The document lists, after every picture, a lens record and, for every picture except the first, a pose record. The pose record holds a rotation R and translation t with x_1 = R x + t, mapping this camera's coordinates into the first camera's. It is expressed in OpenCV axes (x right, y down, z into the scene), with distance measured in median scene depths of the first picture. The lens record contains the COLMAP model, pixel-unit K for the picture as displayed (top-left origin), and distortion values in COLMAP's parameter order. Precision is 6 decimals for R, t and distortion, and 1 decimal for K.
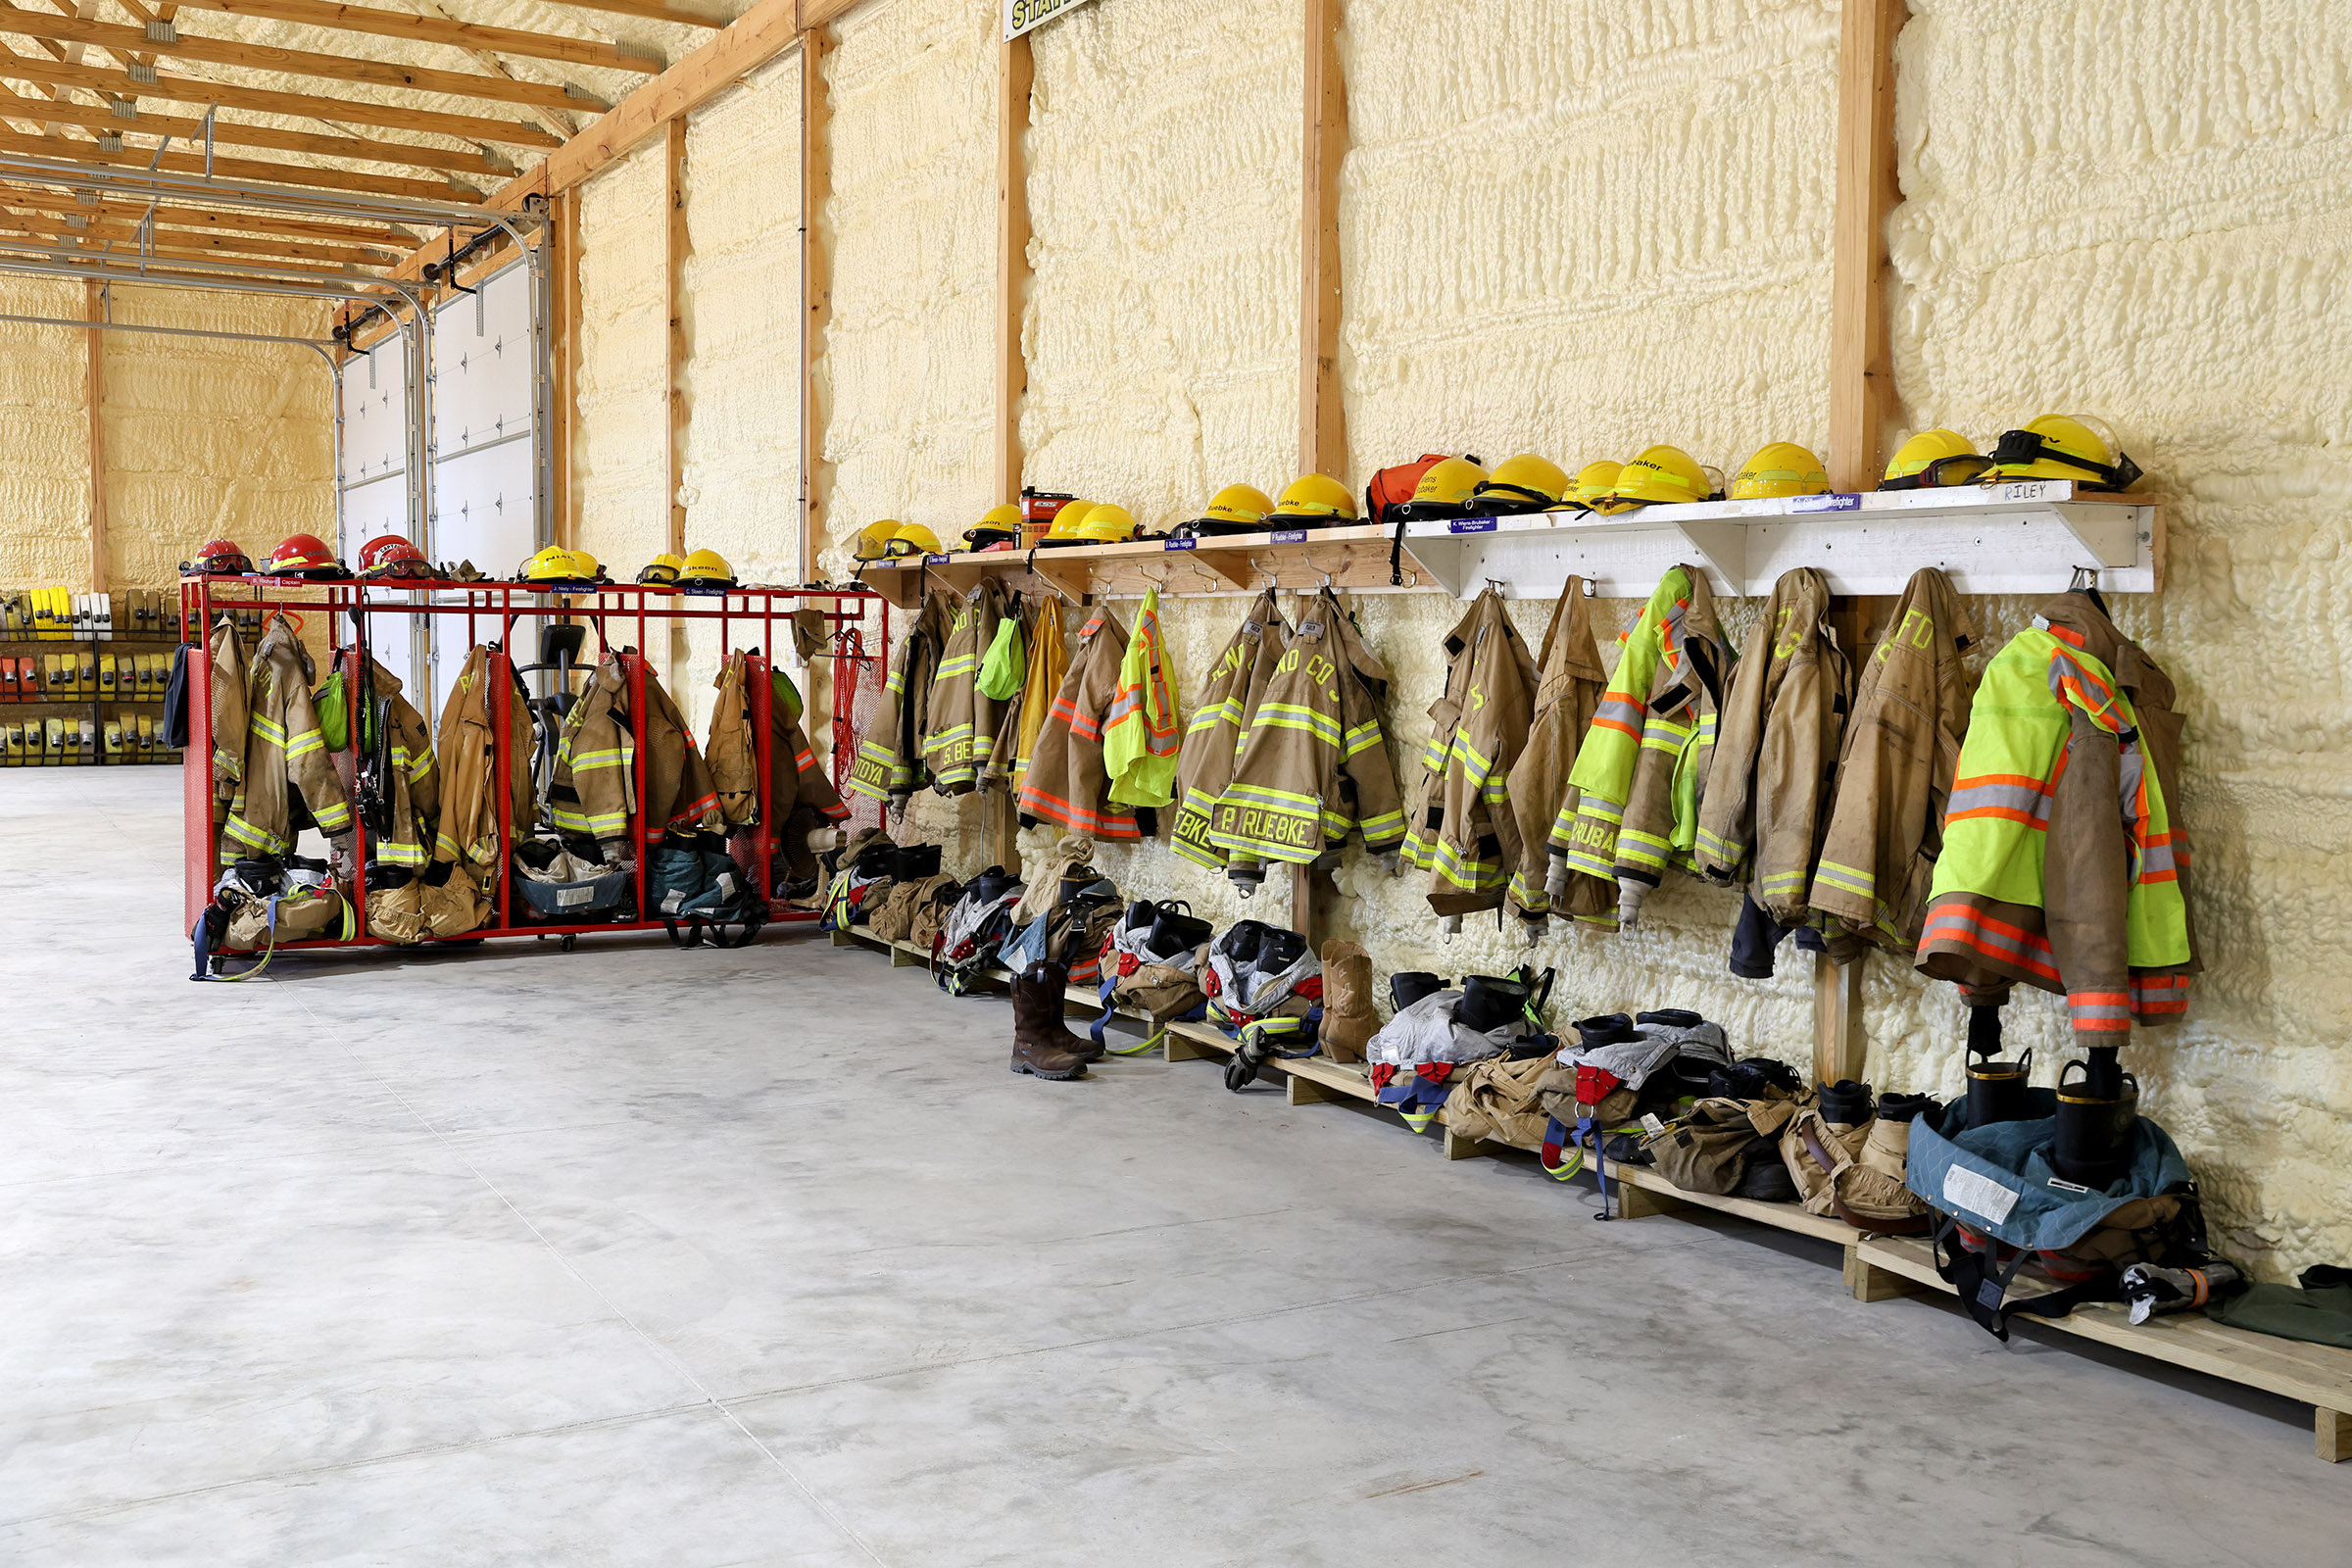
lens RADIAL K [[2207.9, 0, 1176.0], [0, 2207.9, 784.0], [0, 0, 1]] dist [0.003419, 0.017631]
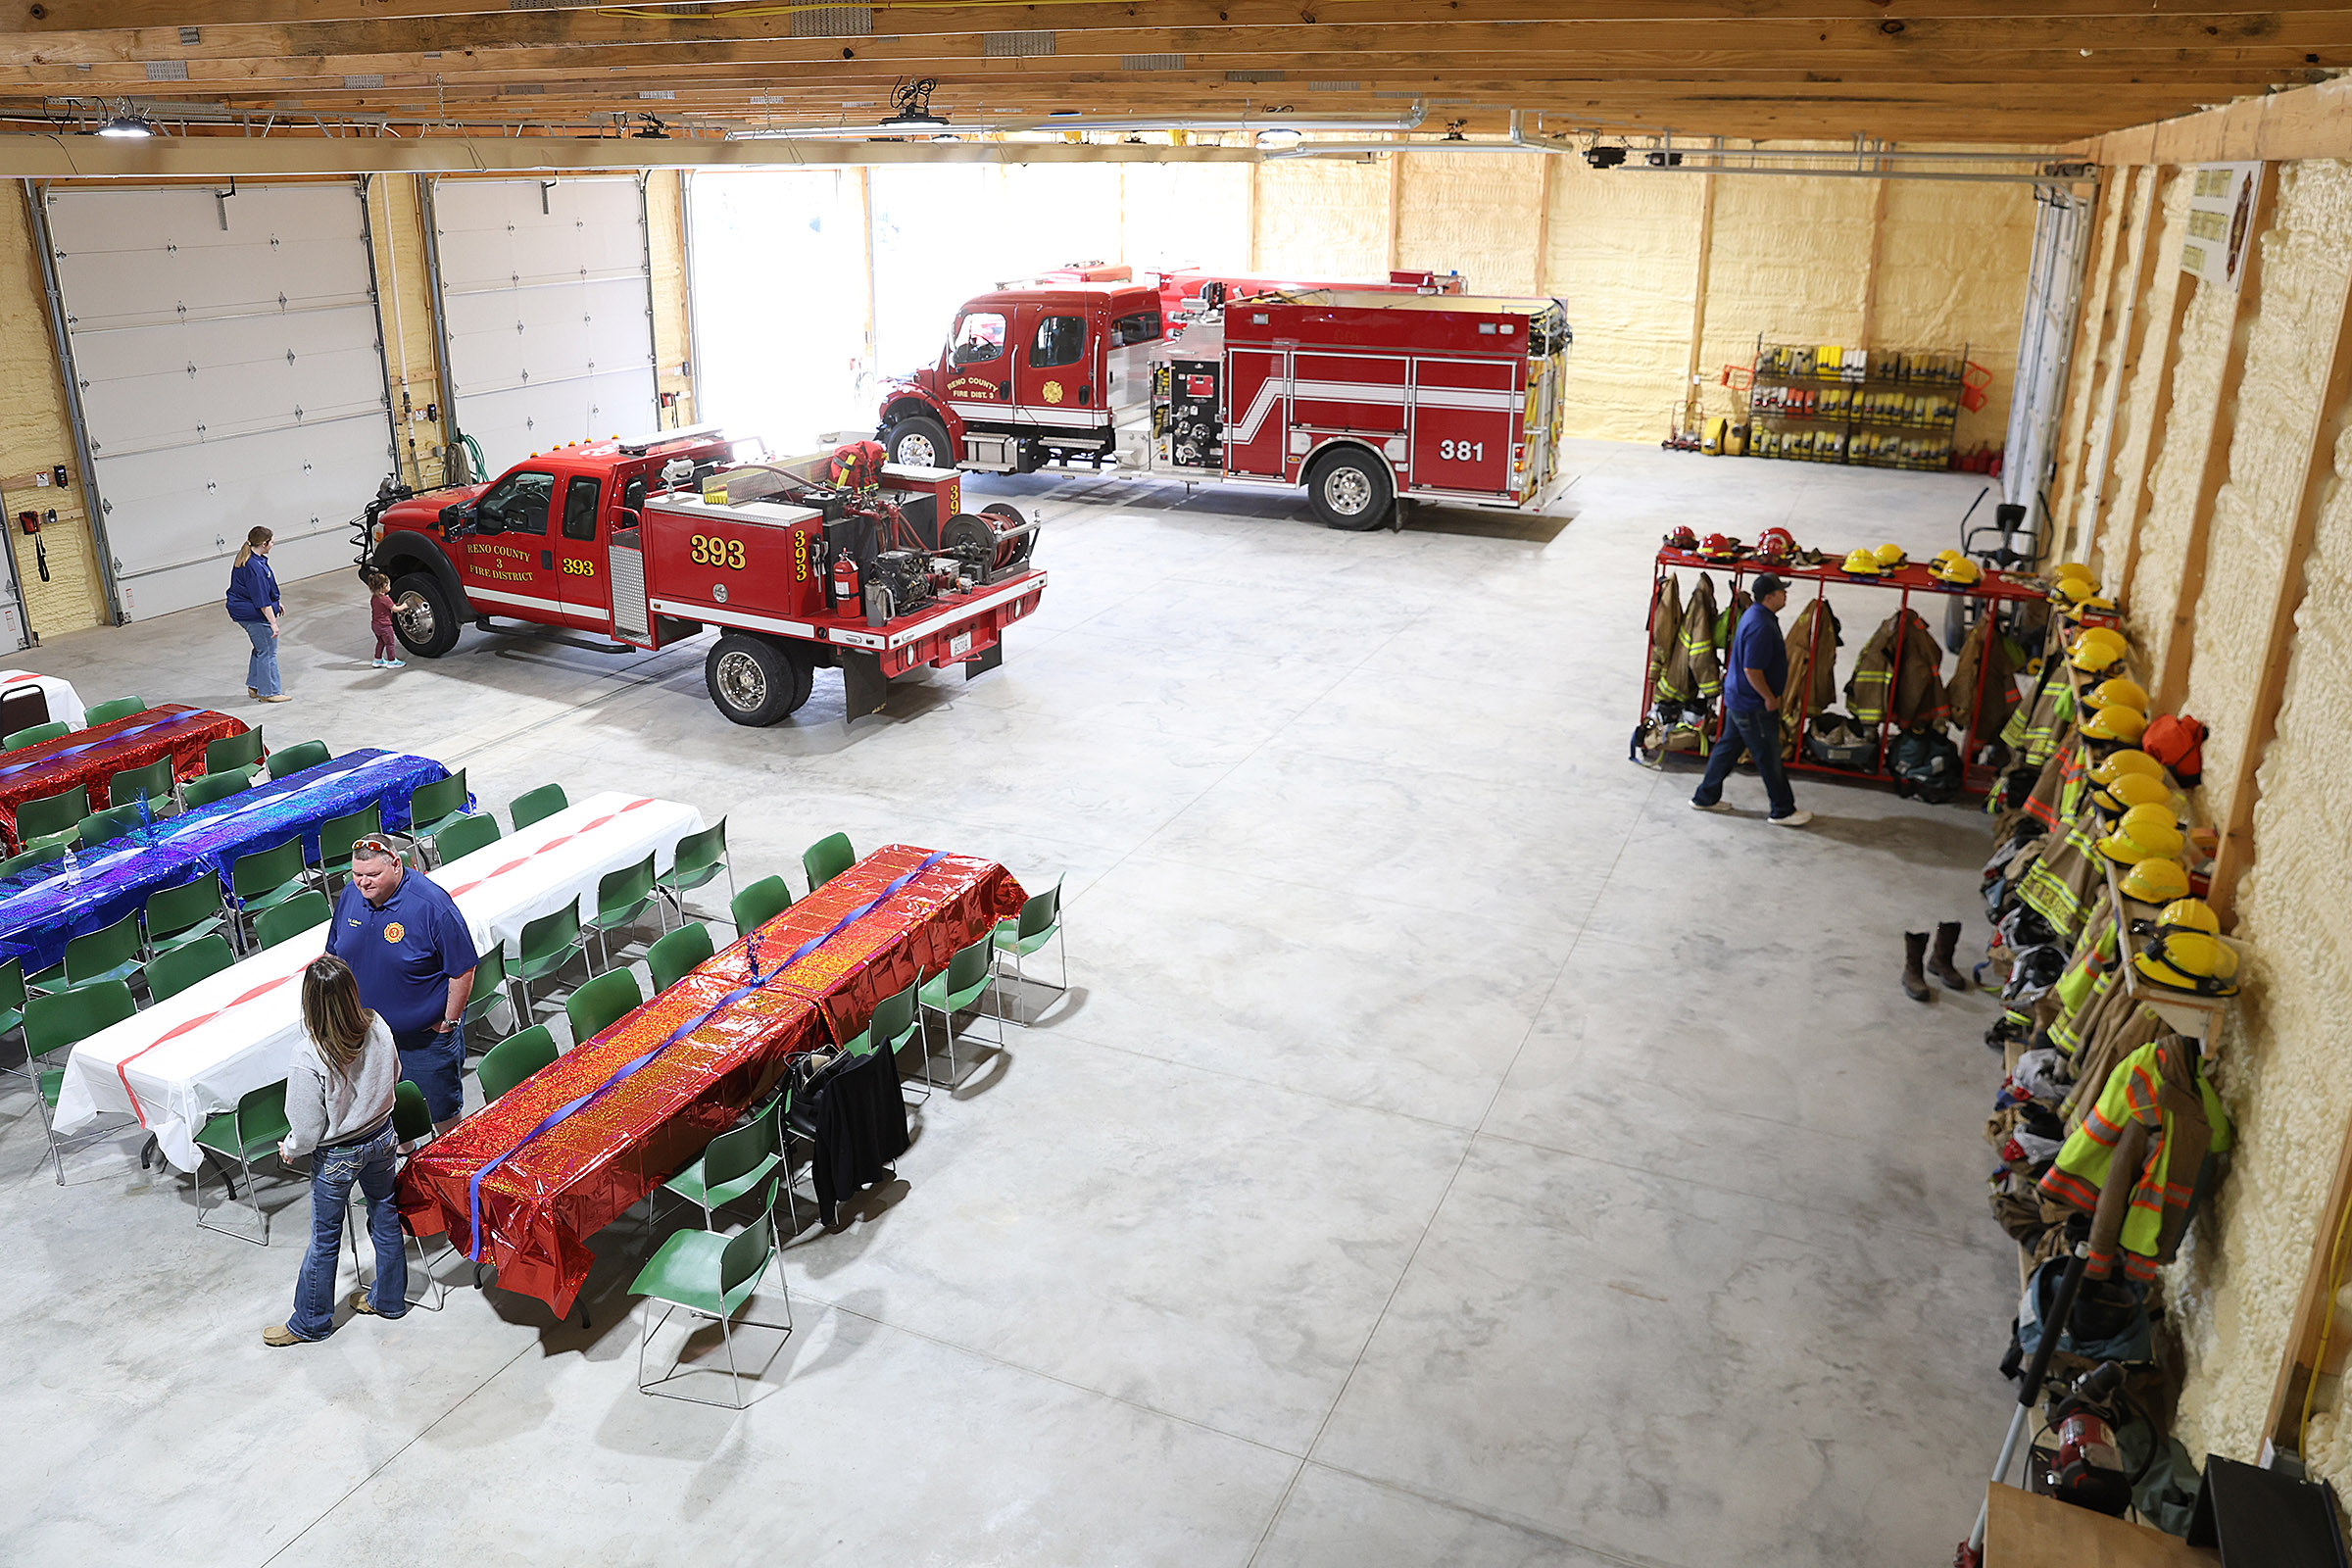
lens RADIAL K [[1684.1, 0, 1150.2], [0, 1684.1, 766.2], [0, 0, 1]] dist [-0.100980, 0.091255]
pose [[0.577001, 0.267291, -0.771768, 0.450923], [-0.045161, 0.953929, 0.296616, -0.323938], [0.815494, -0.136294, 0.562489, -0.170834]]
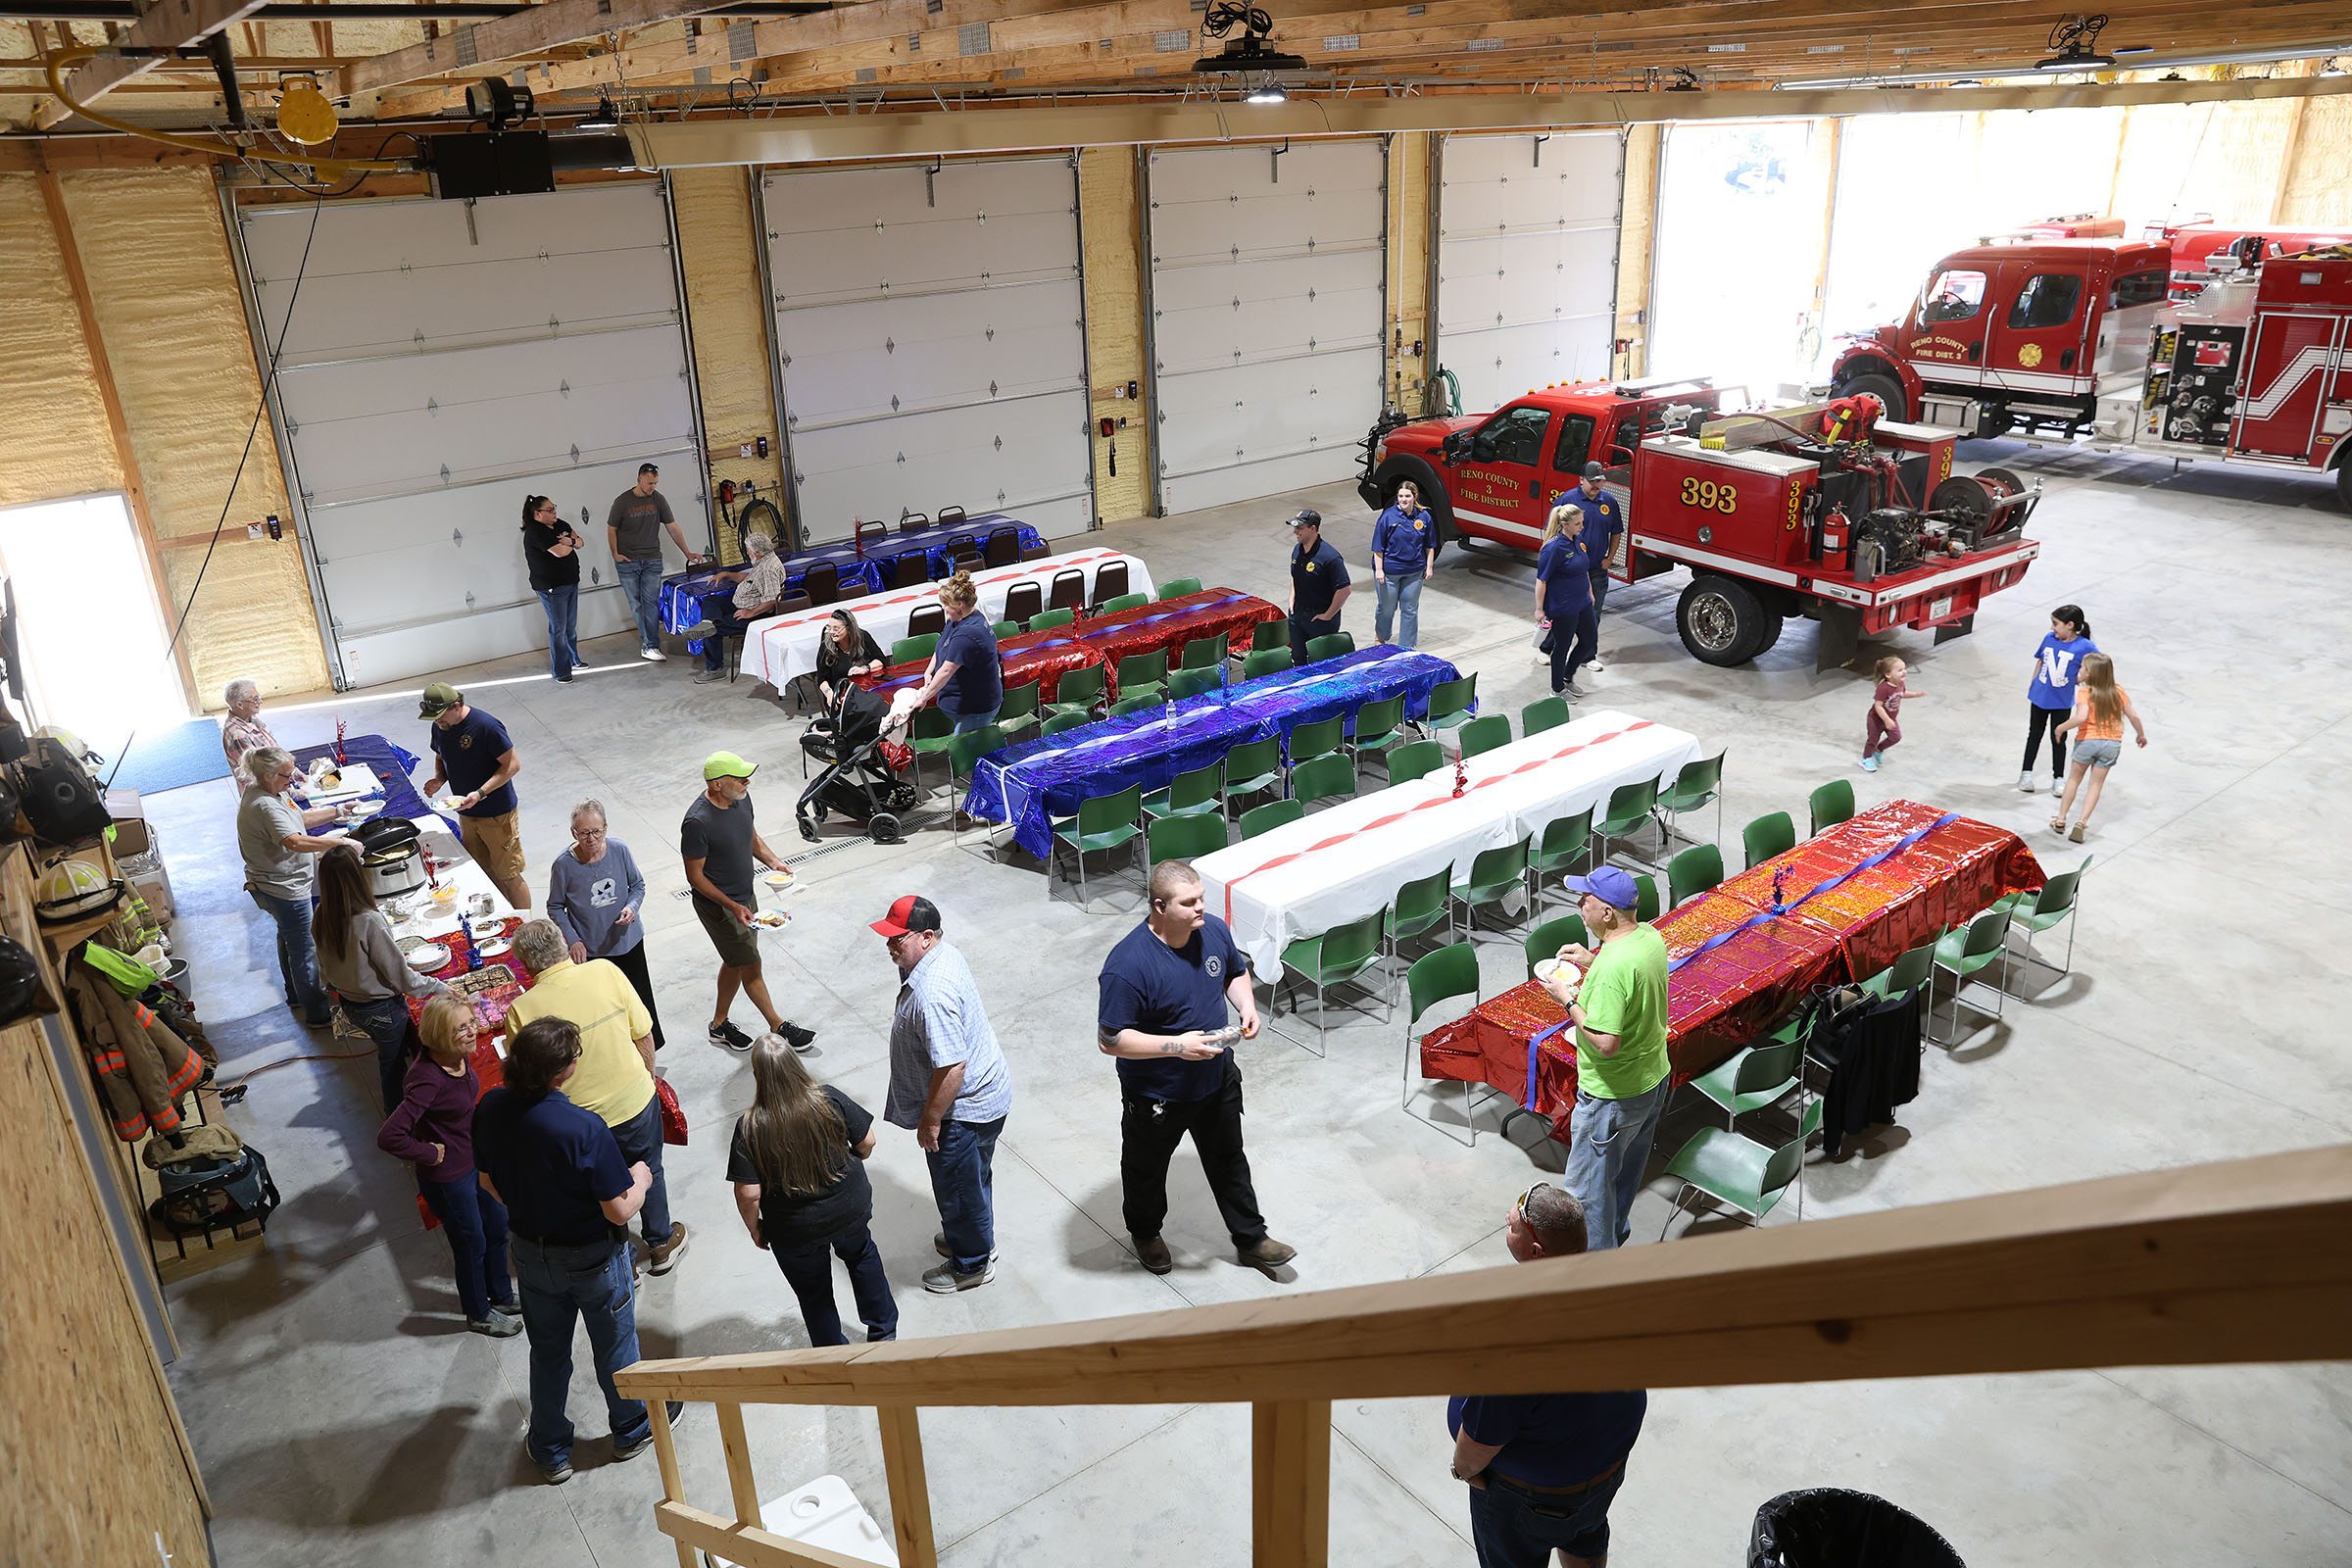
lens RADIAL K [[1594.2, 0, 1176.0], [0, 1594.2, 784.0], [0, 0, 1]] dist [-0.097598, 0.084532]
pose [[0.117790, 0.363203, -0.924234, 0.414025], [-0.022207, 0.931444, 0.363206, -0.316221], [0.992790, -0.022257, 0.117781, -0.306498]]
